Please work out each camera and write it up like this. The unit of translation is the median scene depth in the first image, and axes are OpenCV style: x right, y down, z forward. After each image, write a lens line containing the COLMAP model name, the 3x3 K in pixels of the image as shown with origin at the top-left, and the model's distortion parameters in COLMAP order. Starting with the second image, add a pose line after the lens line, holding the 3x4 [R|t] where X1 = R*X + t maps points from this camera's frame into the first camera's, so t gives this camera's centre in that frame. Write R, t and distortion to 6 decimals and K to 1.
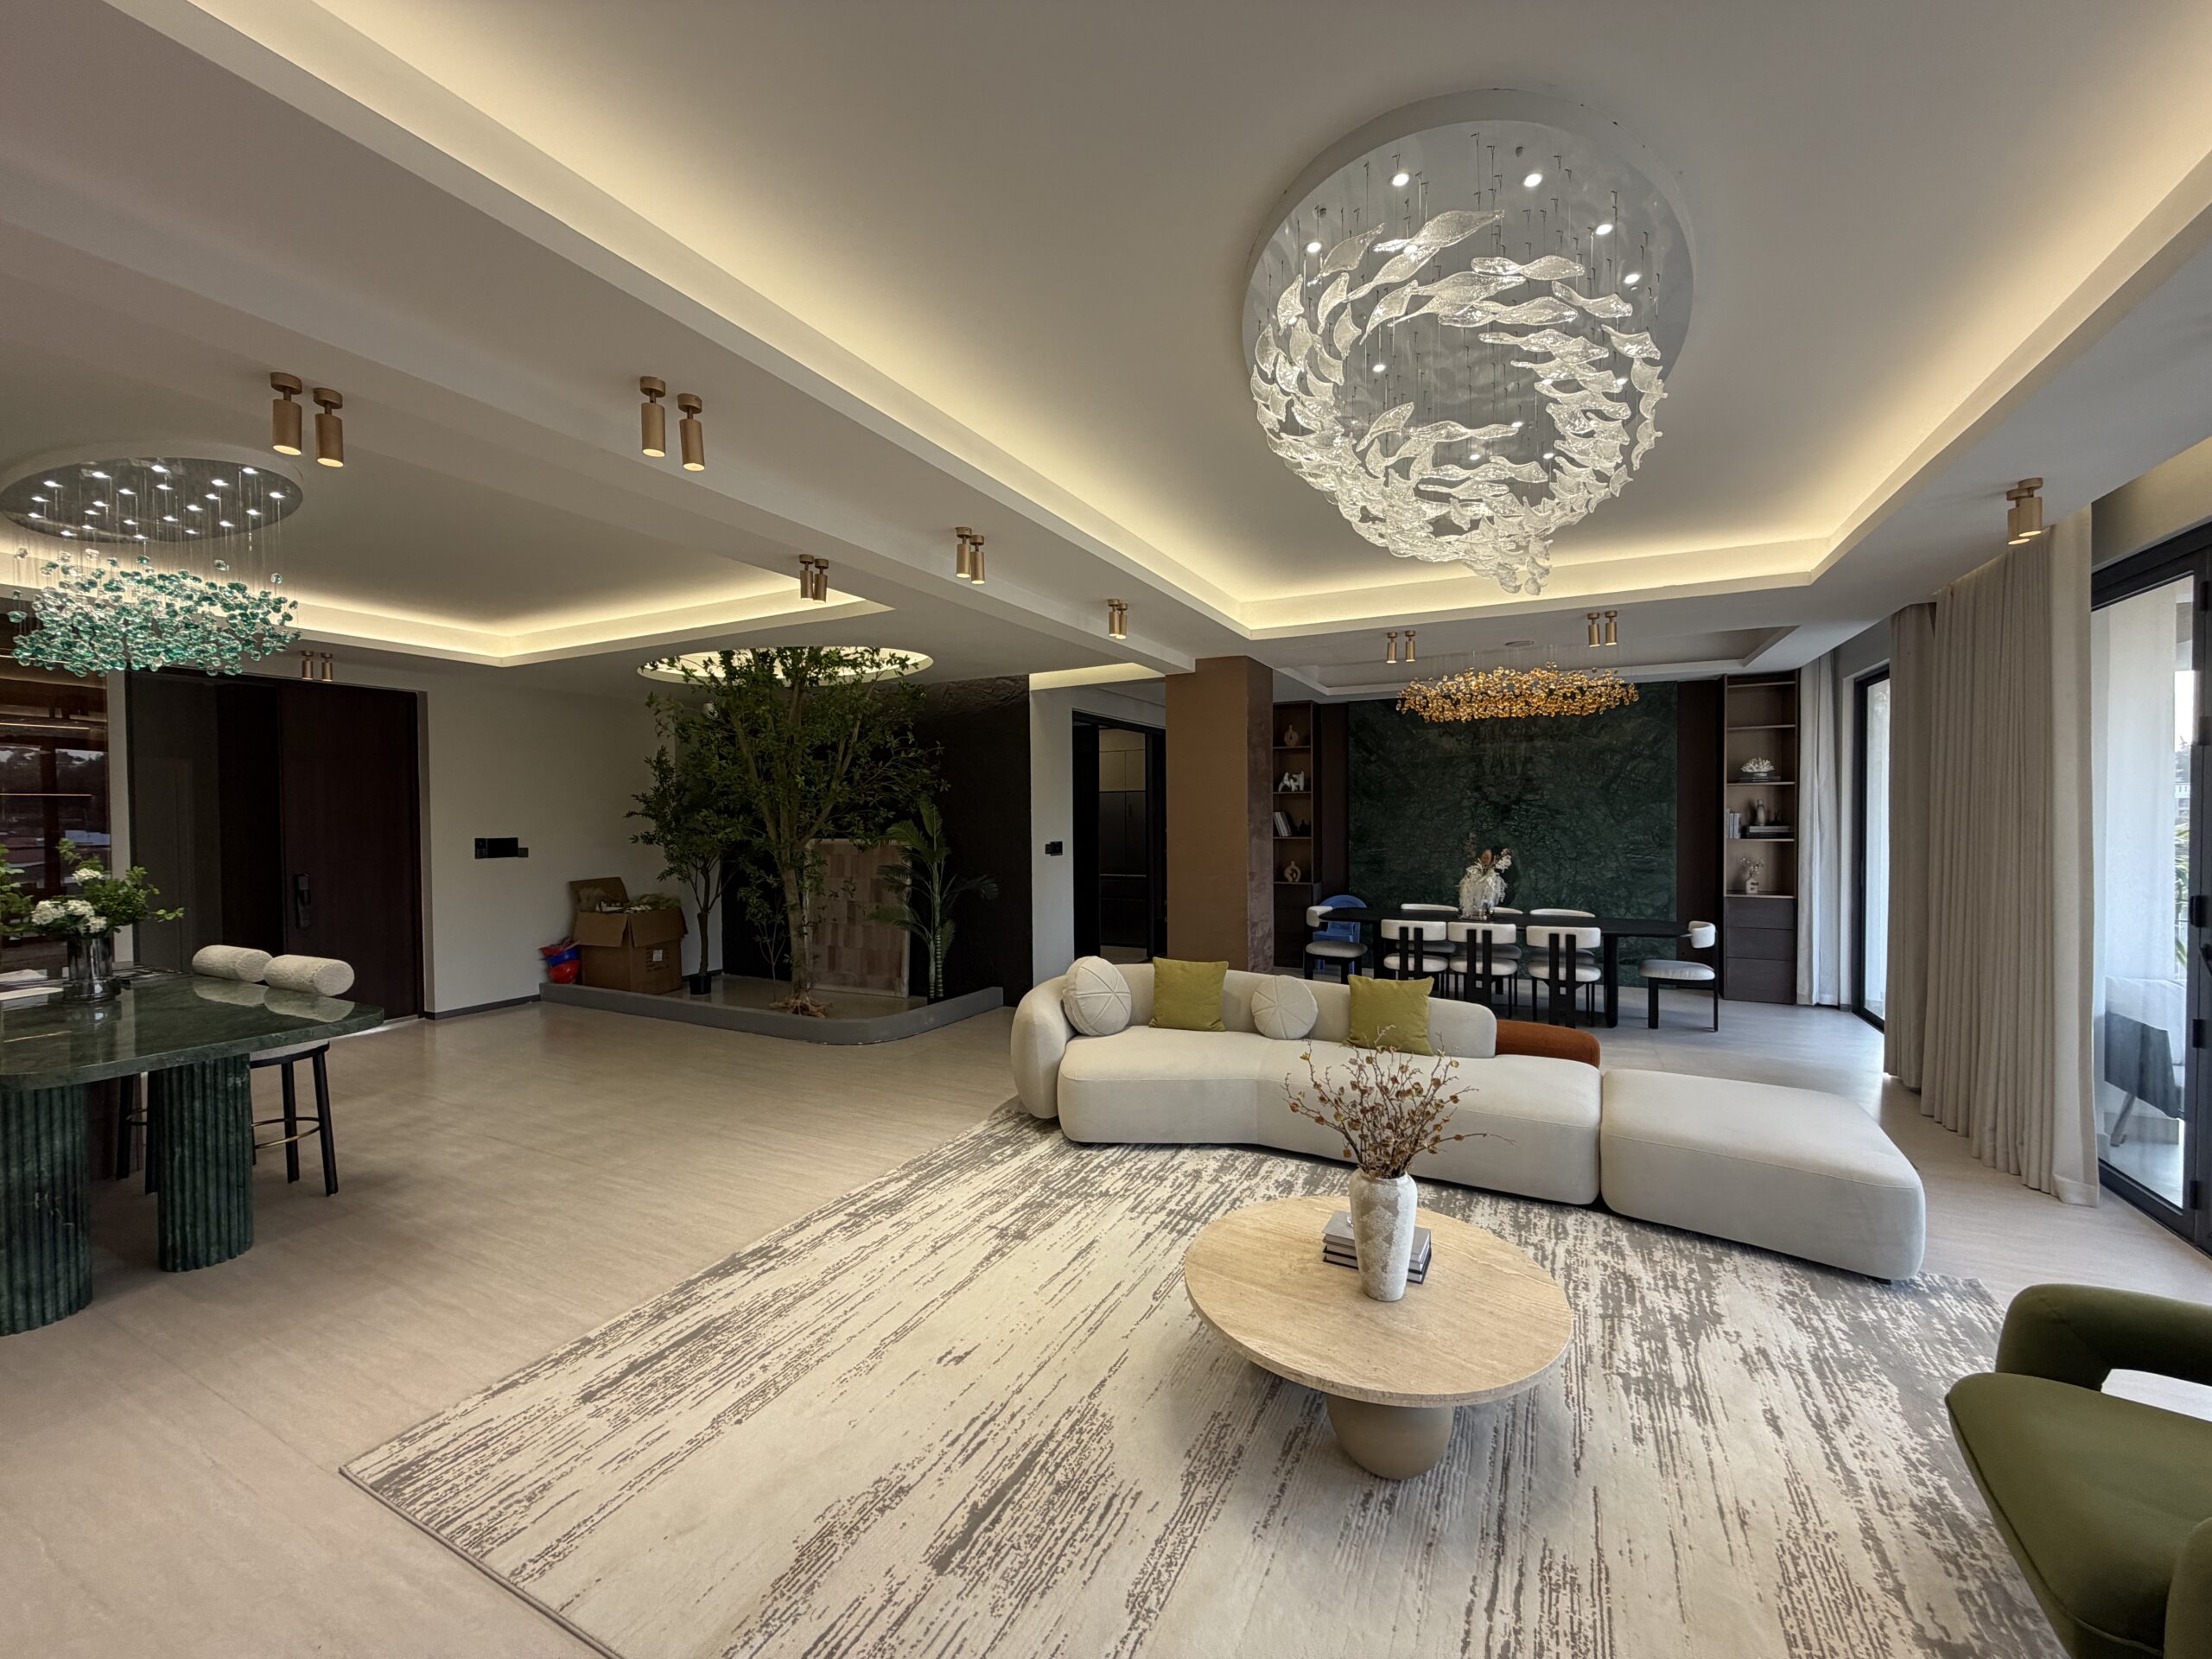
lens RADIAL K [[882.8, 0, 1099.2], [0, 882.8, 828.7], [0, 0, 1]] dist [0.001518, -0.000325]
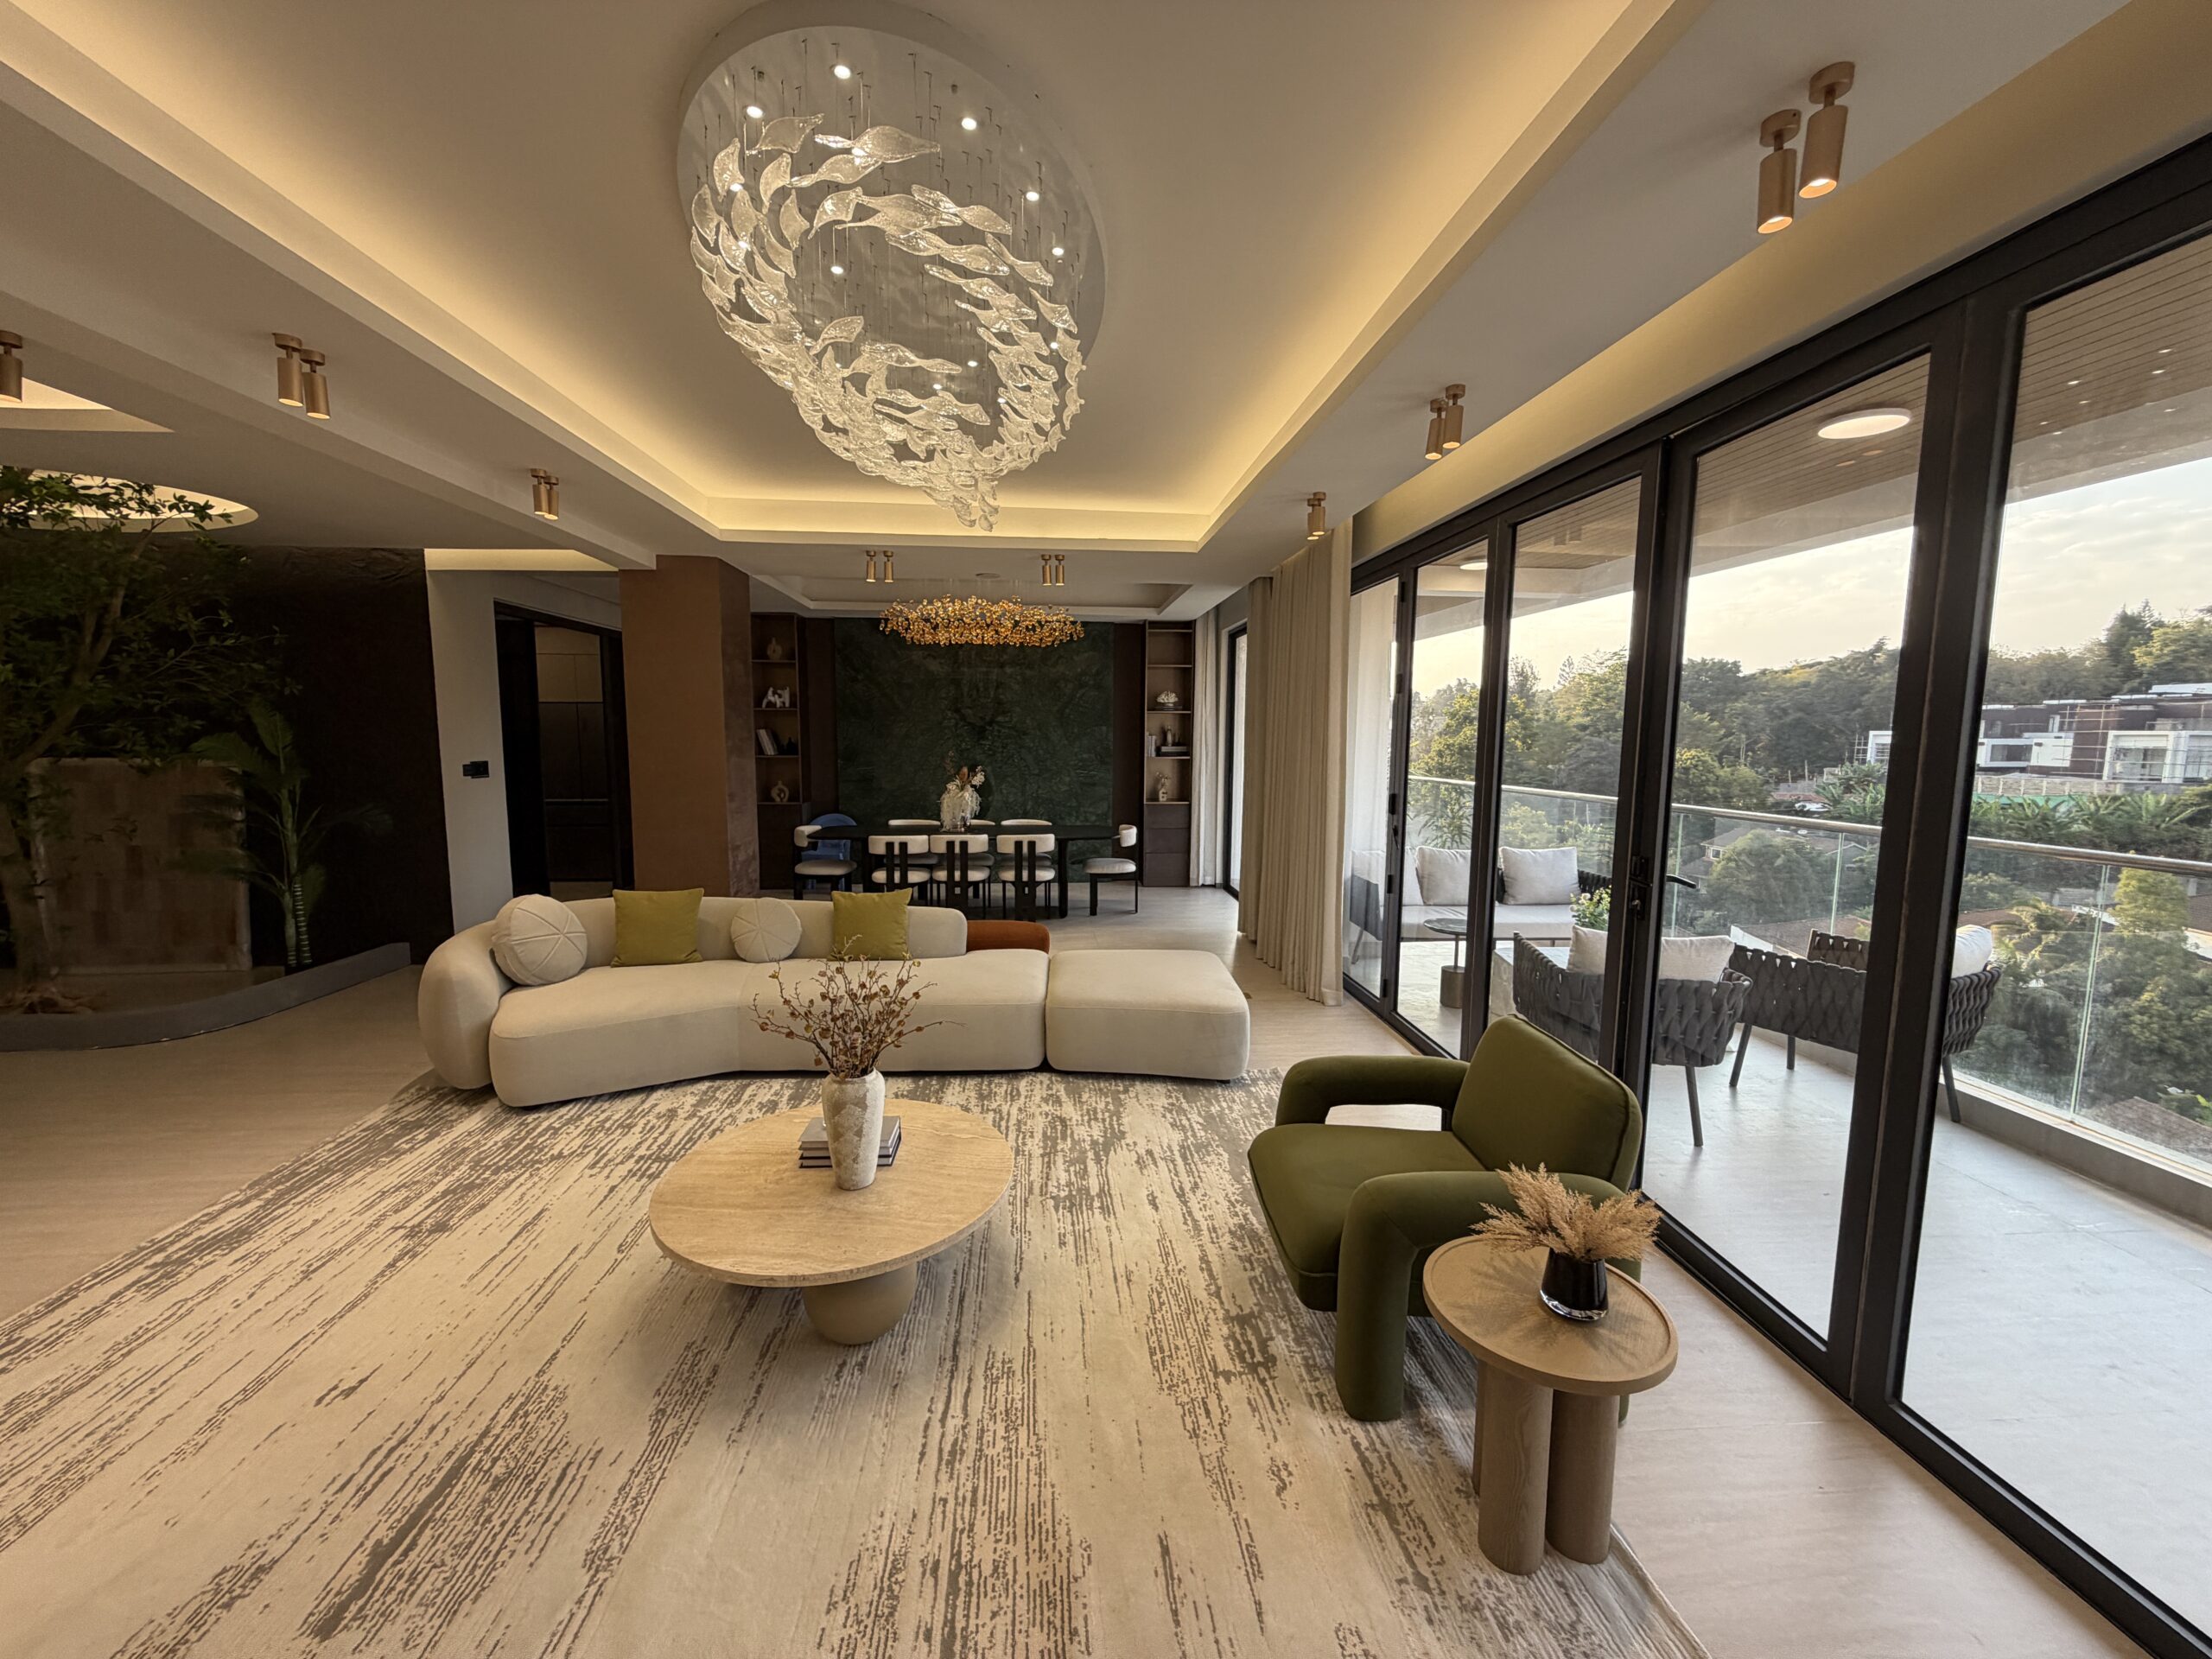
lens RADIAL K [[882.8, 0, 1097.2], [0, 882.8, 829.1], [0, 0, 1]] dist [0.001518, -0.000325]
pose [[0.851080, -0.044012, 0.523188, 0.020936], [-0.004500, 0.995832, 0.091092, 0.000401], [-0.525017, -0.079881, 0.847335, -0.017882]]
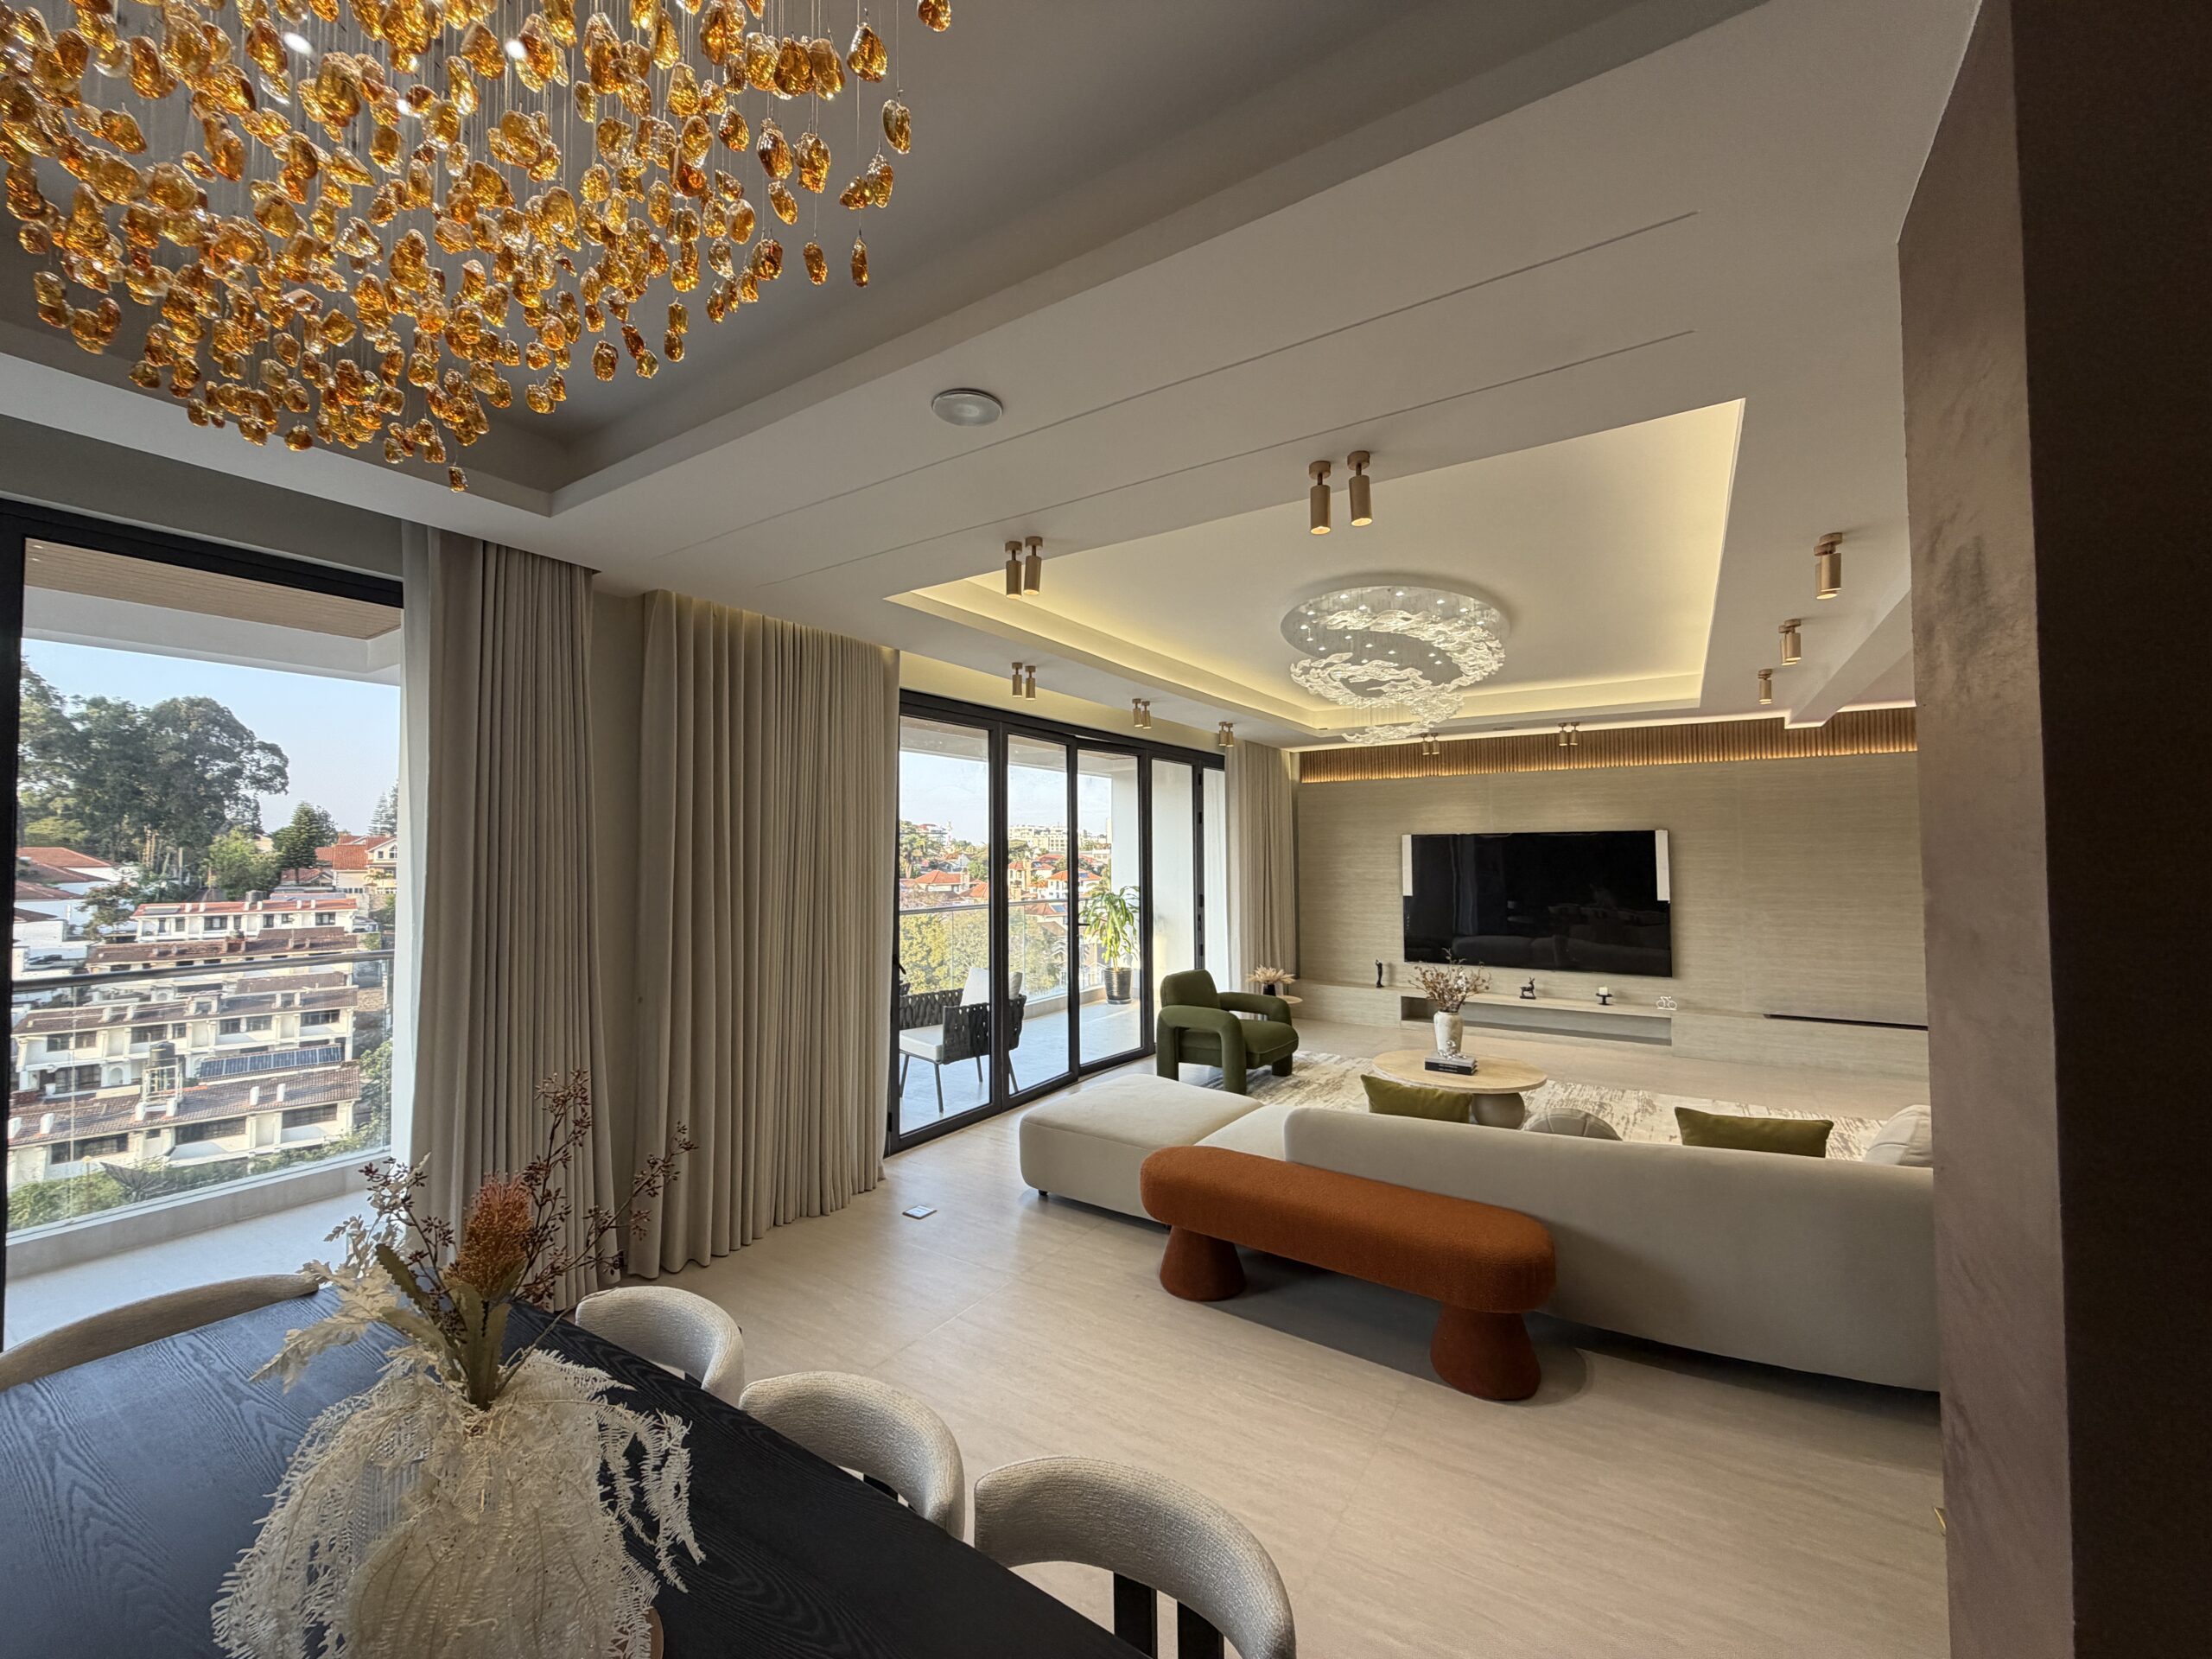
lens RADIAL K [[882.8, 0, 1100.5], [0, 882.8, 830.5], [0, 0, 1]] dist [0.001518, -0.000325]
pose [[-0.994636, 0.016325, 0.102143, 0.719053], [0.015226, 0.999818, -0.011534, -0.062456], [-0.102312, -0.009917, -0.994703, 2.482322]]
